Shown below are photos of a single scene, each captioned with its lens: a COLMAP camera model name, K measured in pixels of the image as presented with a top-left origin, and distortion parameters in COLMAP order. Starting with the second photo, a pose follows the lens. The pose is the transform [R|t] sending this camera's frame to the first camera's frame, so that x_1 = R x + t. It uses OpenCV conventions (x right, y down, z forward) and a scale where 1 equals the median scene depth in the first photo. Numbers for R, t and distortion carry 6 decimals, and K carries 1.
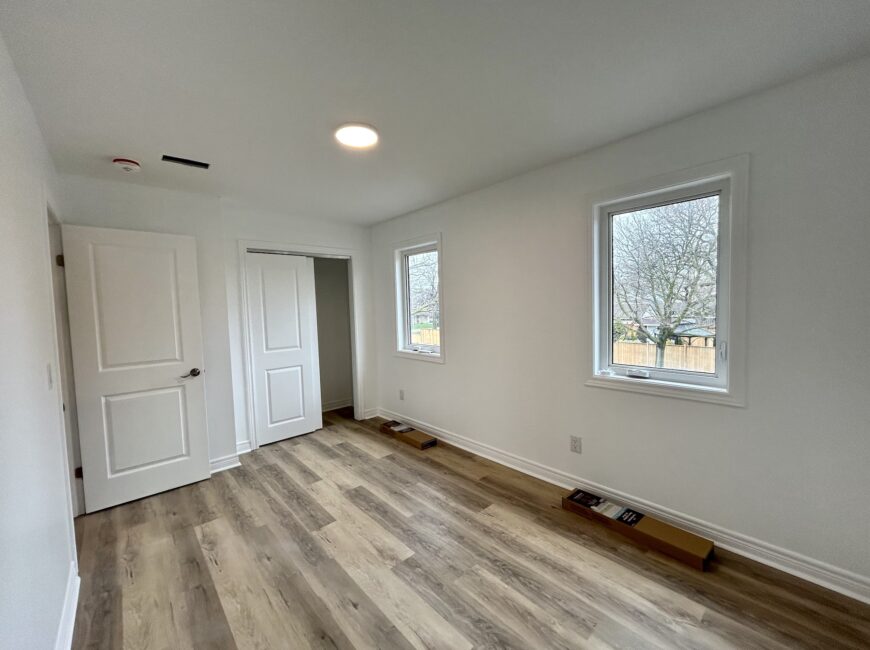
lens RADIAL K [[352.6, 0, 432.4], [0, 352.6, 326.4], [0, 0, 1]] dist [-0.000959, 0.001040]
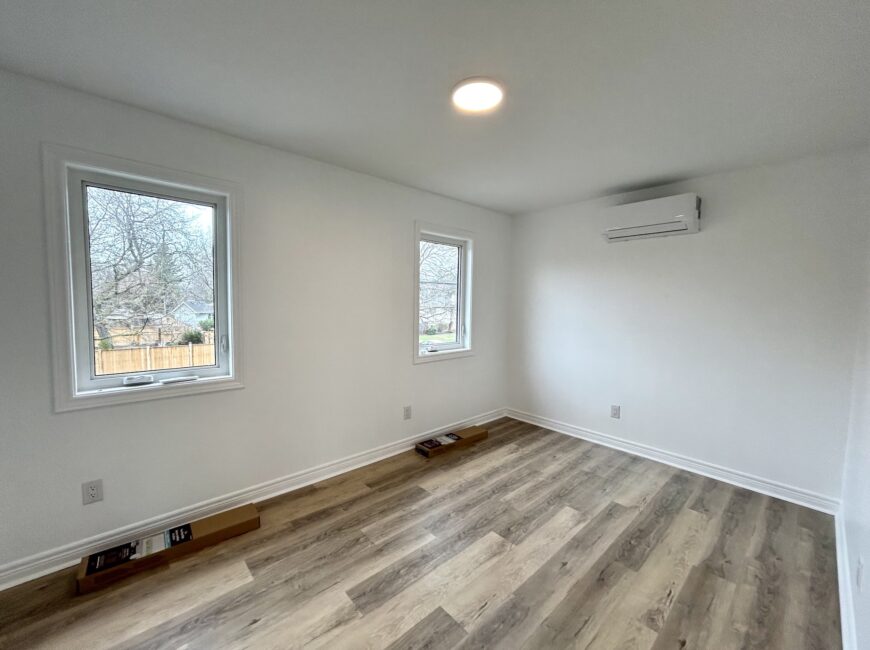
lens RADIAL K [[352.6, 0, 432.4], [0, 352.6, 326.4], [0, 0, 1]] dist [-0.000959, 0.001040]
pose [[-0.001205, -0.050262, 0.998735, -0.888854], [0.035808, 0.998093, 0.050273, -0.040582], [-0.999358, 0.035823, 0.000597, 0.935259]]
